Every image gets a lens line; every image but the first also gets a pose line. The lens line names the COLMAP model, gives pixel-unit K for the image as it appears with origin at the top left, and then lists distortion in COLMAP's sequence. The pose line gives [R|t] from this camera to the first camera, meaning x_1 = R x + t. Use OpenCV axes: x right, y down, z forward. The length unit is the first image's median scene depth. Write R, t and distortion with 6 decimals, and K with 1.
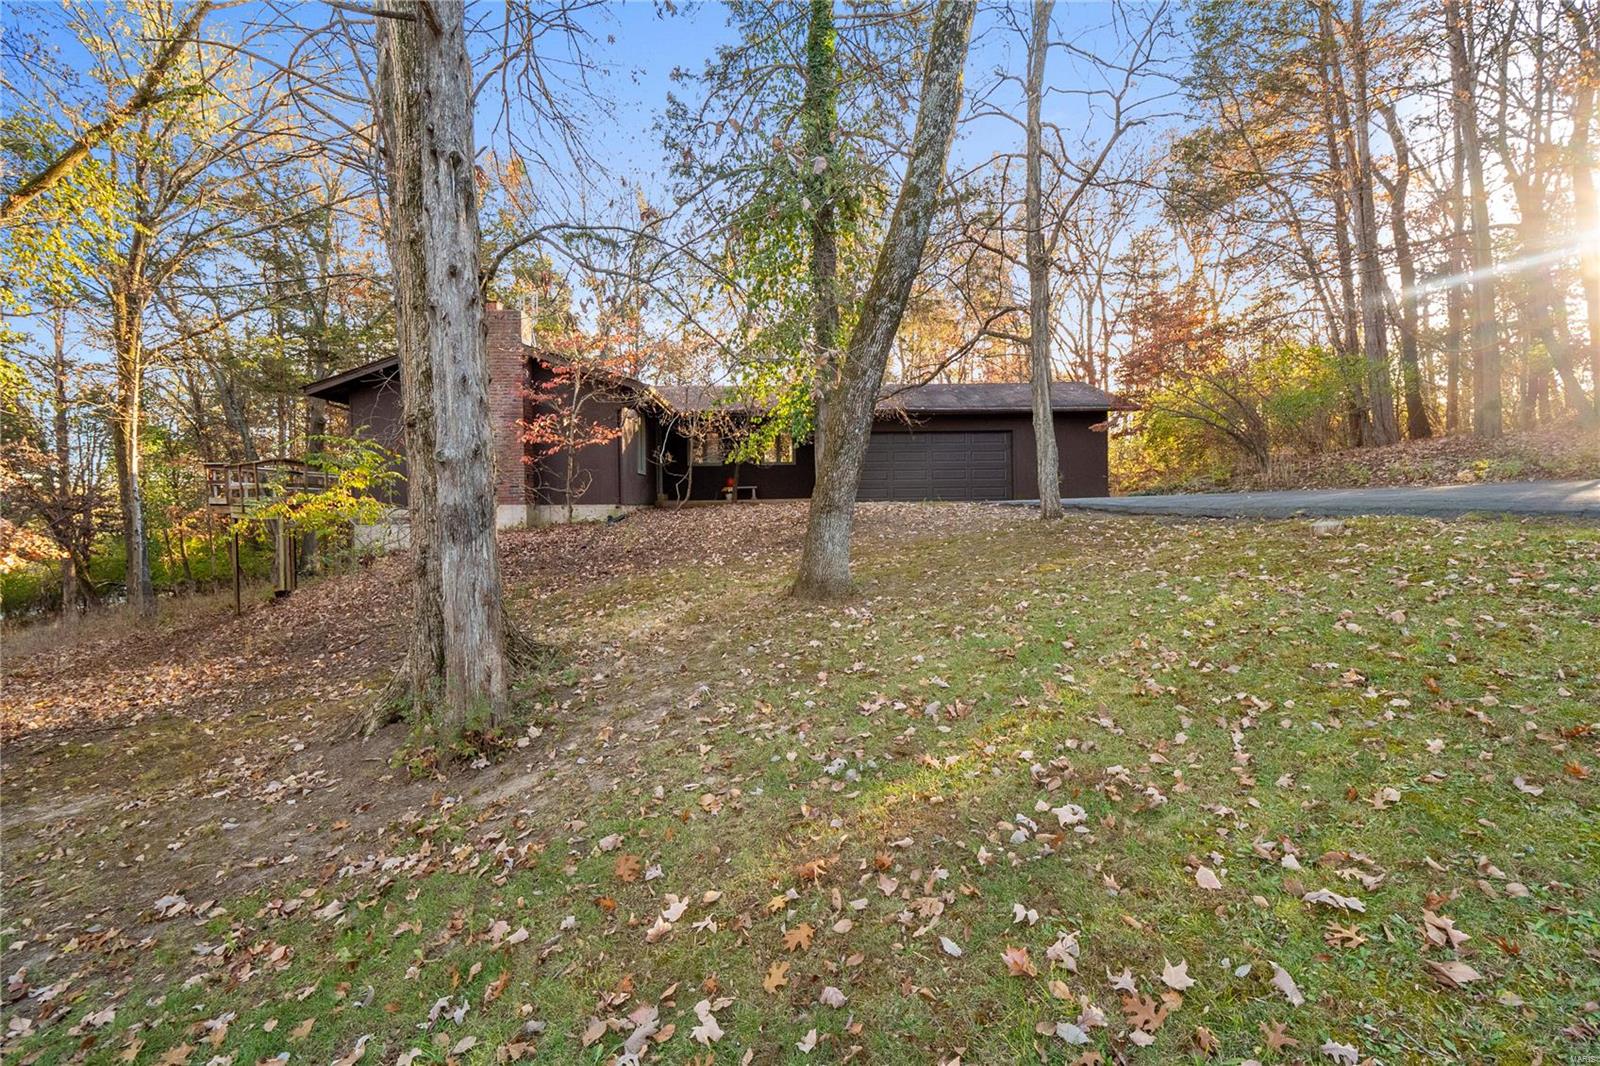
lens RADIAL K [[755.9, 0, 789.0], [0, 755.9, 524.7], [0, 0, 1]] dist [-0.002961, -0.003937]
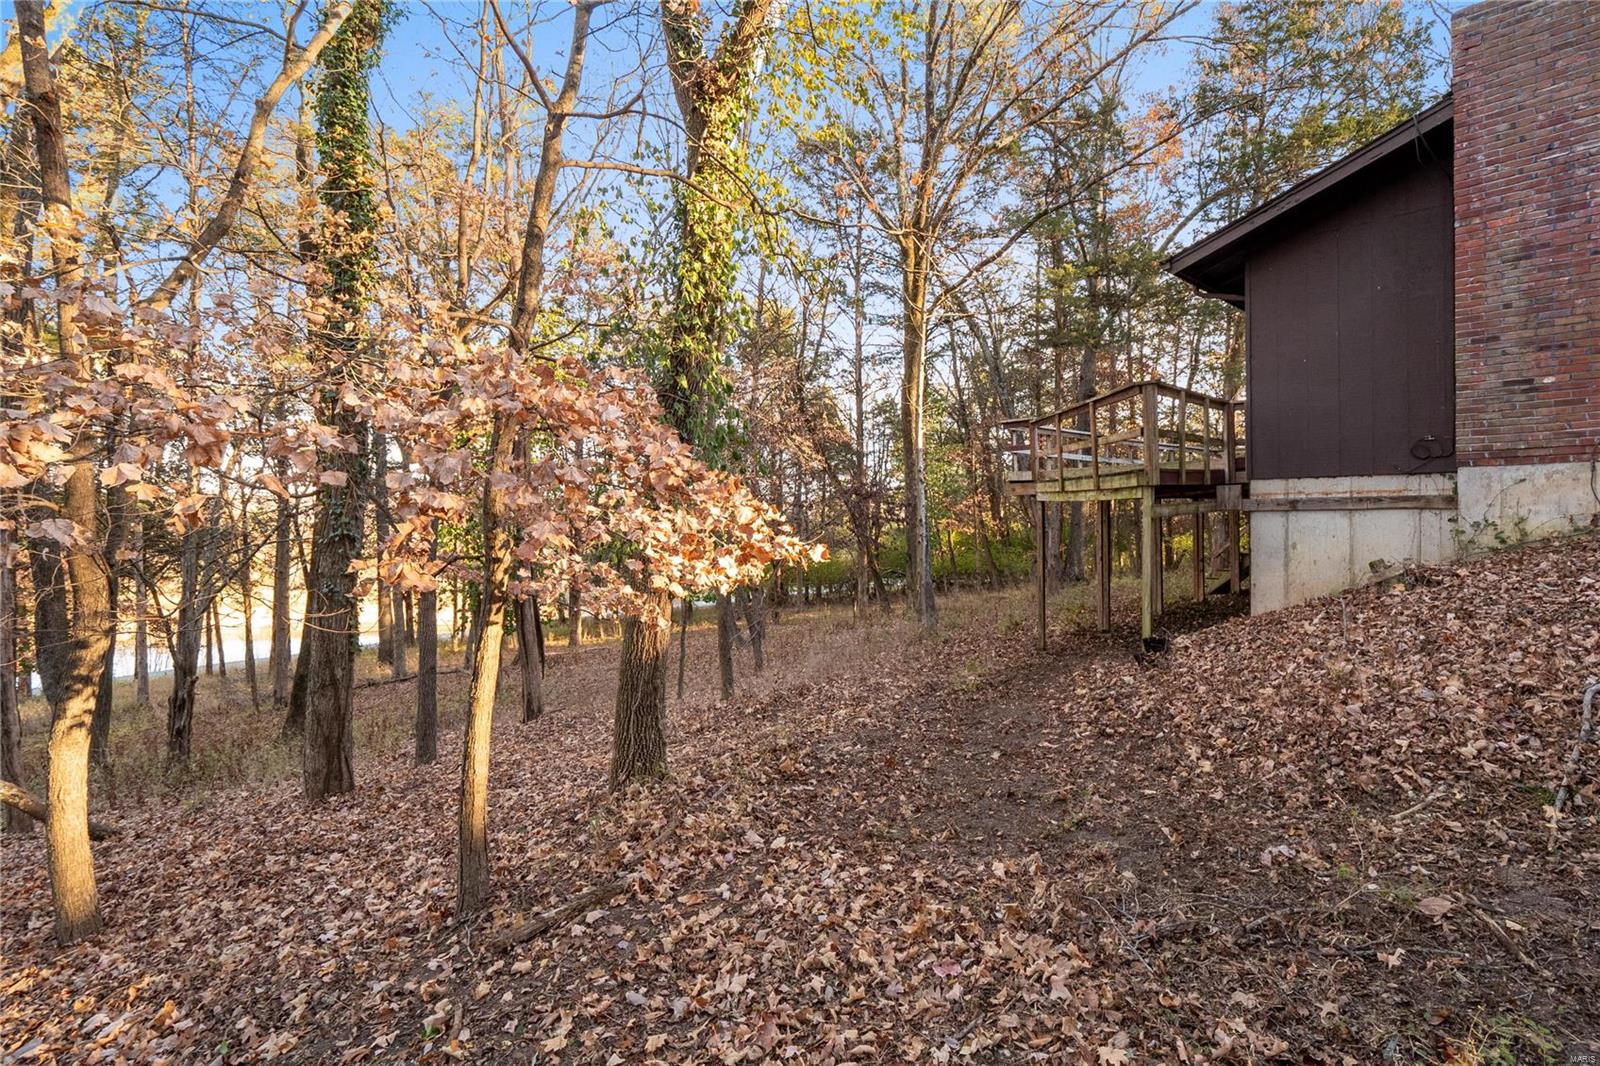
lens RADIAL K [[755.9, 0, 797.1], [0, 755.9, 527.4], [0, 0, 1]] dist [-0.002961, -0.003937]
pose [[0.653470, 0.016626, -0.756769, -0.329735], [-0.014999, 0.999847, 0.009015, 0.010596], [0.756803, 0.005459, 0.653620, 0.358099]]
